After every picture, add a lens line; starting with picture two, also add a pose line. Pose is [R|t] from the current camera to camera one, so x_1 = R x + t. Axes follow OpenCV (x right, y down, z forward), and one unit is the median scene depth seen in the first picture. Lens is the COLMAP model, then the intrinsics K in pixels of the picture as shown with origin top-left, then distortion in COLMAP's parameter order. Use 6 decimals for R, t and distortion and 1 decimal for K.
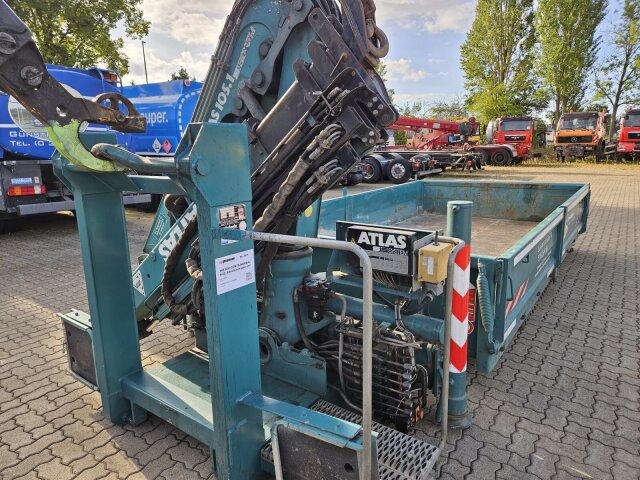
lens RADIAL K [[427.7, 0, 315.9], [0, 427.7, 237.9], [0, 0, 1]] dist [0.087943, -0.077901]
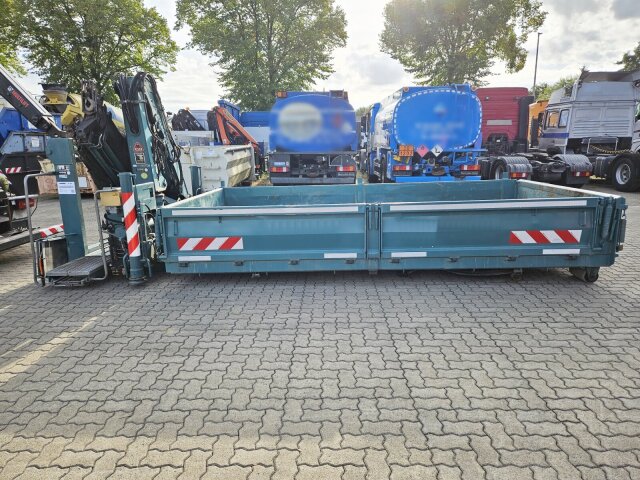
lens RADIAL K [[424.4, 0, 321.3], [0, 424.4, 236.6], [0, 0, 1]] dist [0.087909, -0.075934]
pose [[0.563177, 0.177523, -0.807042, 1.925635], [-0.162621, 0.981362, 0.102386, -0.109258], [0.810177, 0.073580, 0.581550, 0.418939]]
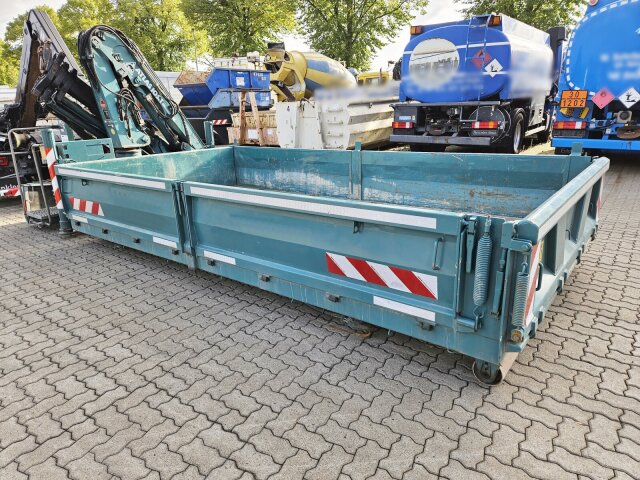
lens RADIAL K [[424.4, 0, 321.3], [0, 424.4, 236.6], [0, 0, 1]] dist [0.087909, -0.075934]
pose [[-0.037335, 0.314469, -0.948533, 1.893772], [-0.173596, 0.932722, 0.316060, -0.382320], [0.984109, 0.176462, 0.019767, 1.792263]]
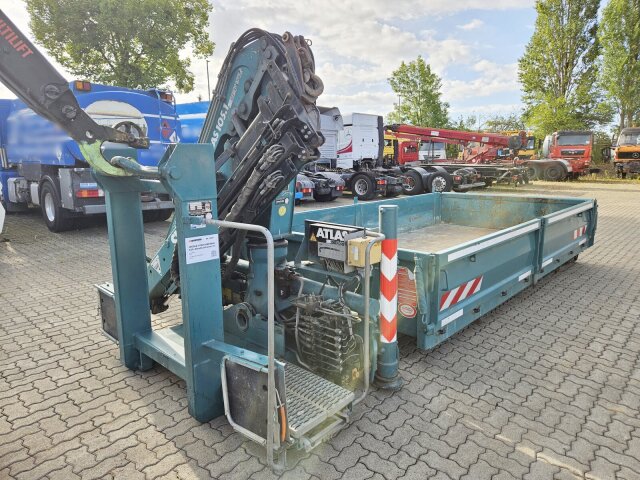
lens RADIAL K [[426.0, 0, 320.3], [0, 426.0, 237.4], [0, 0, 1]] dist [0.091341, -0.077320]
pose [[0.992486, 0.035015, -0.117237, 0.209101], [-0.038176, 0.998963, -0.024826, 0.035780], [0.116246, 0.029115, 0.992794, -0.198430]]
